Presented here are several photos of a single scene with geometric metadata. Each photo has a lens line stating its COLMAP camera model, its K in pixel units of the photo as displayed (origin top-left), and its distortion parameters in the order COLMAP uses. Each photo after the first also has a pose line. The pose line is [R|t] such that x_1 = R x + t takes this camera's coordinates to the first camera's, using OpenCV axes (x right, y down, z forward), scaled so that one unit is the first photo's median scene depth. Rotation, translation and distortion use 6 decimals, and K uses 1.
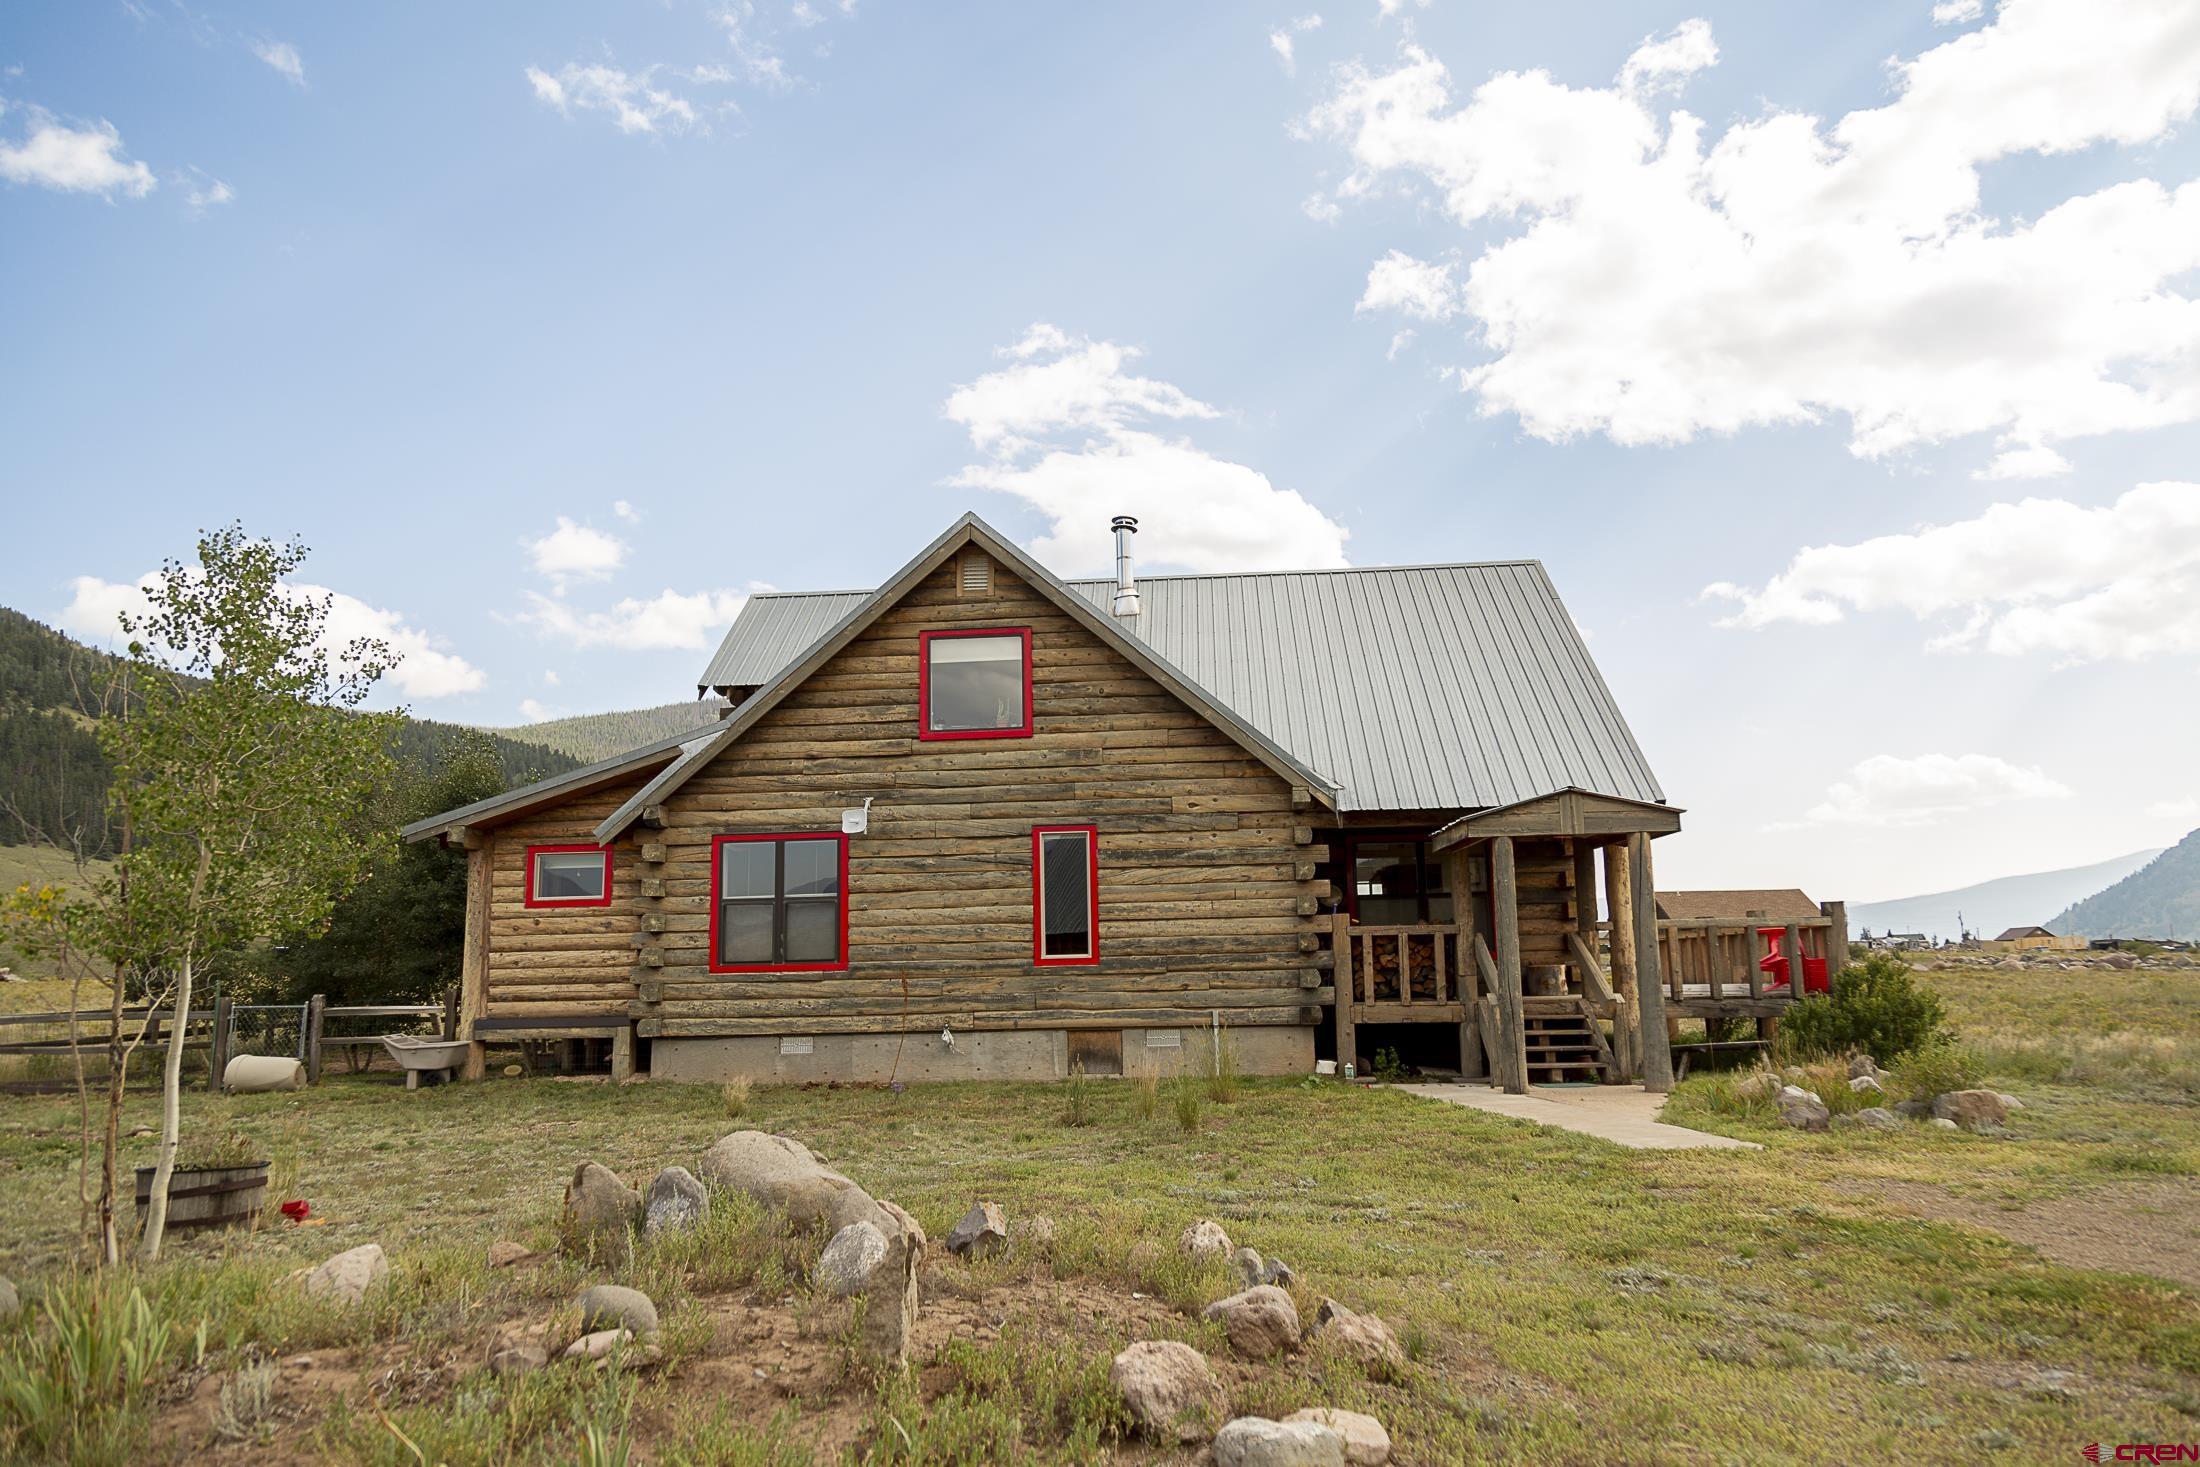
lens RADIAL K [[1473.6, 0, 1127.6], [0, 1473.6, 736.5], [0, 0, 1]] dist [0.020503, -0.000843]
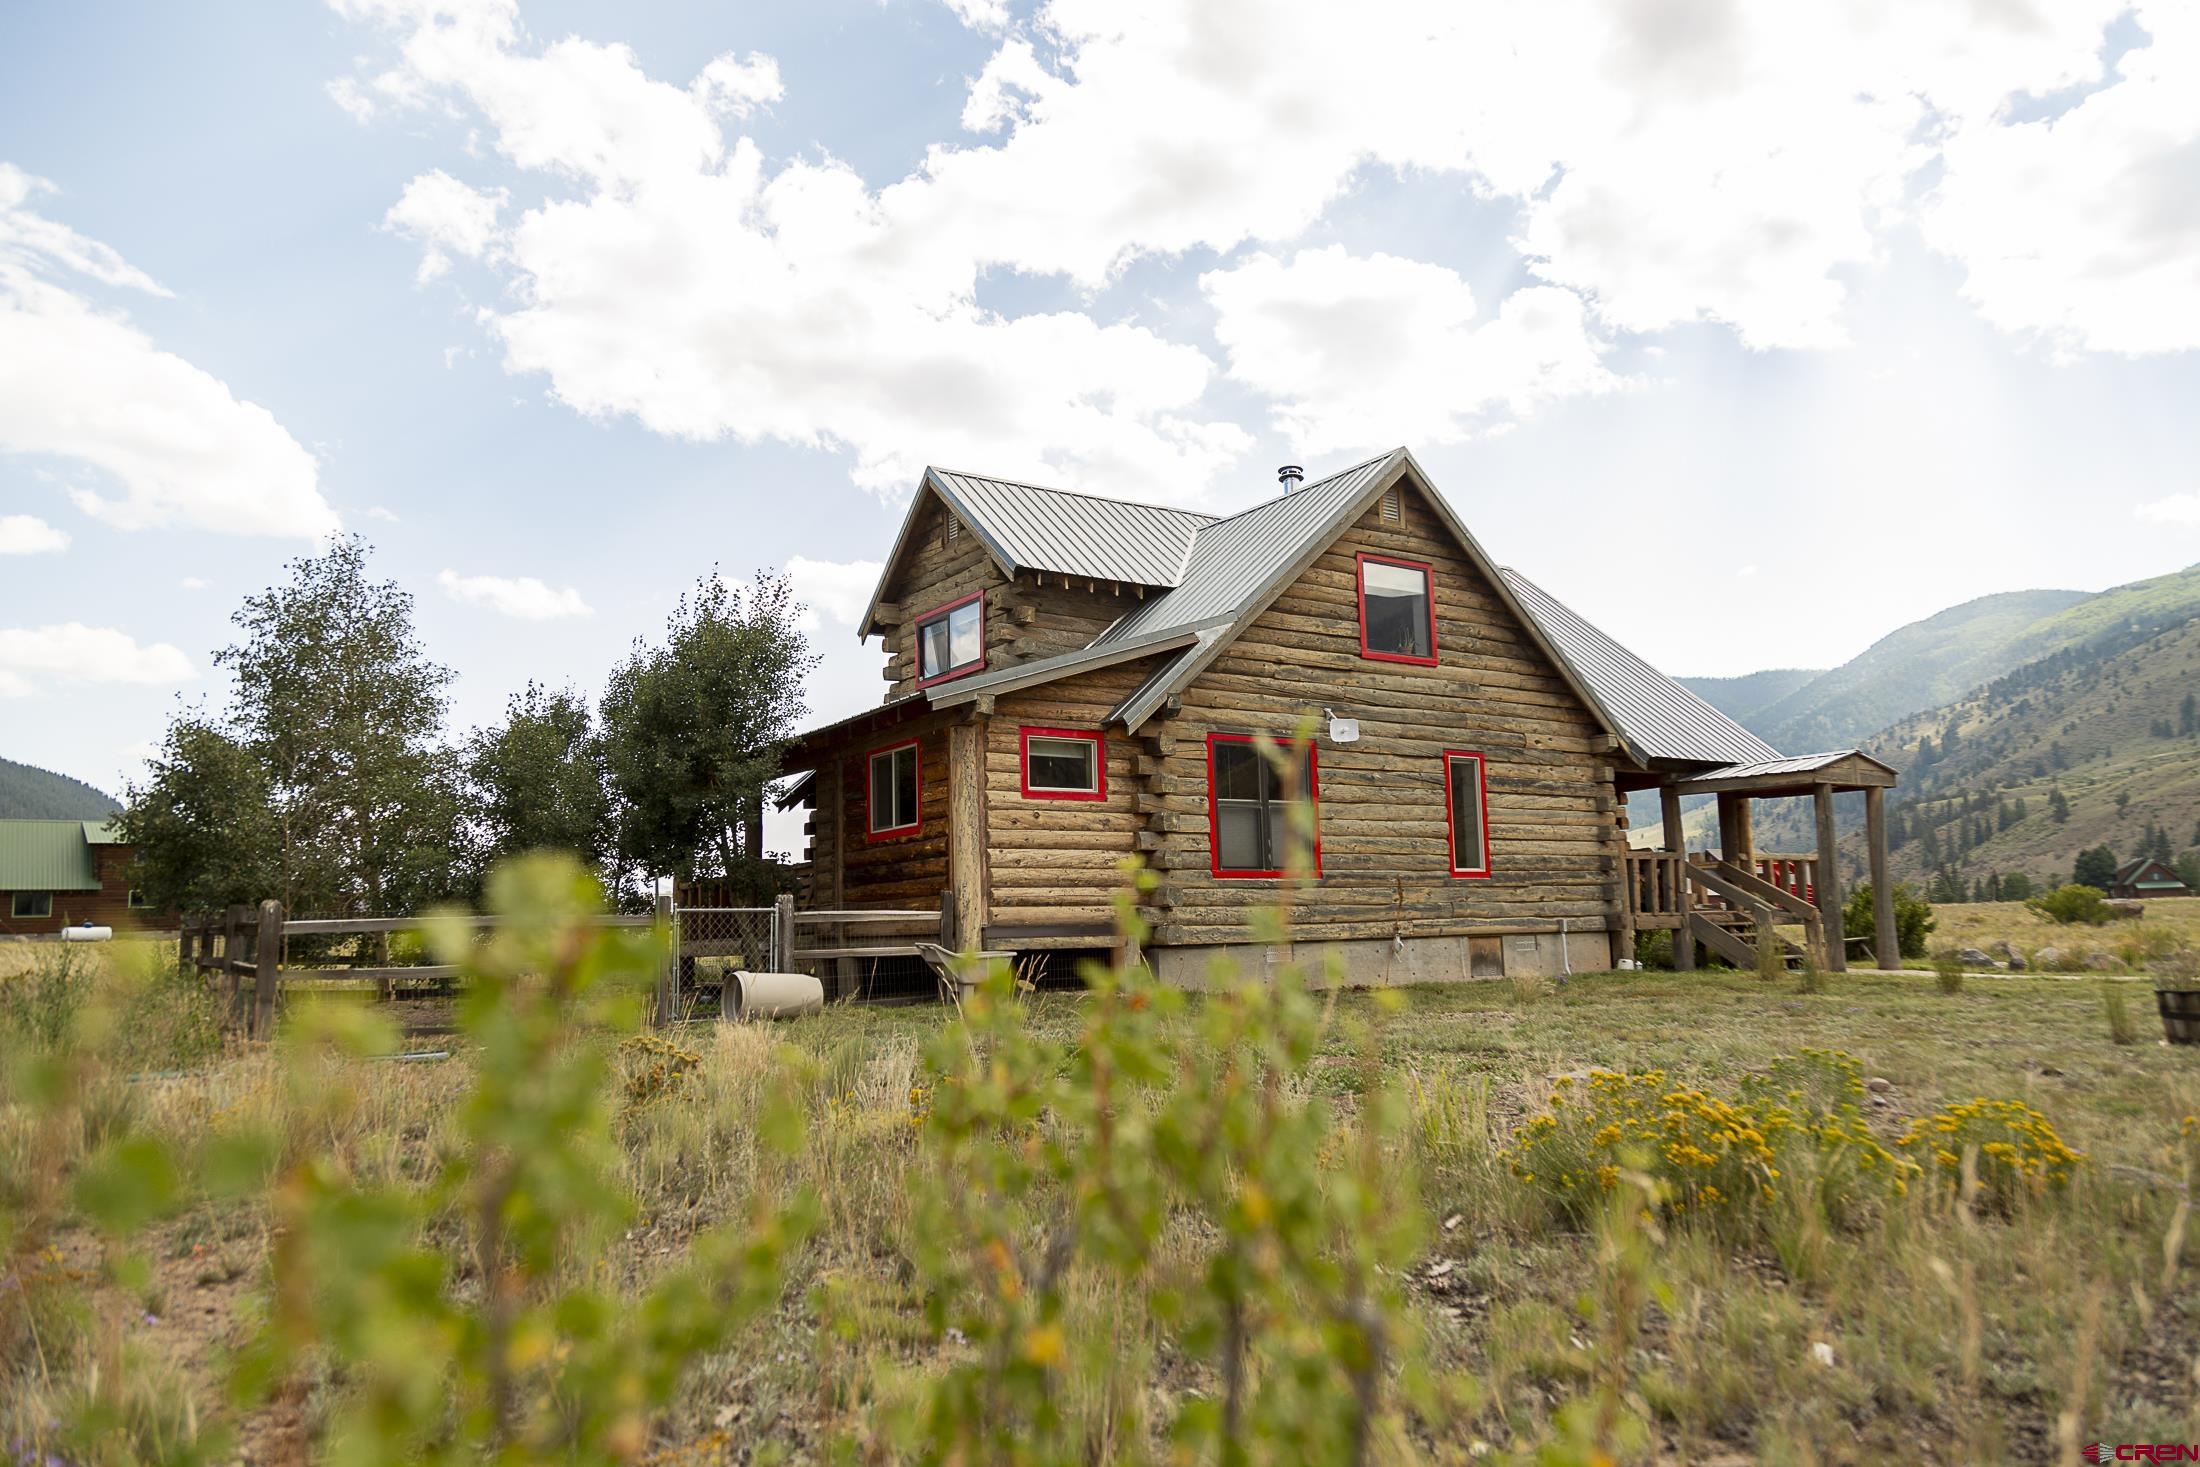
lens RADIAL K [[1427.1, 0, 1100.0], [0, 1427.1, 733.5], [0, 0, 1]] dist [0.001308, 0.000071]
pose [[0.782675, 0.084993, 0.616601, -0.898428], [-0.094939, 0.995343, -0.016690, 0.089651], [-0.615148, -0.045477, 0.787099, 0.329159]]
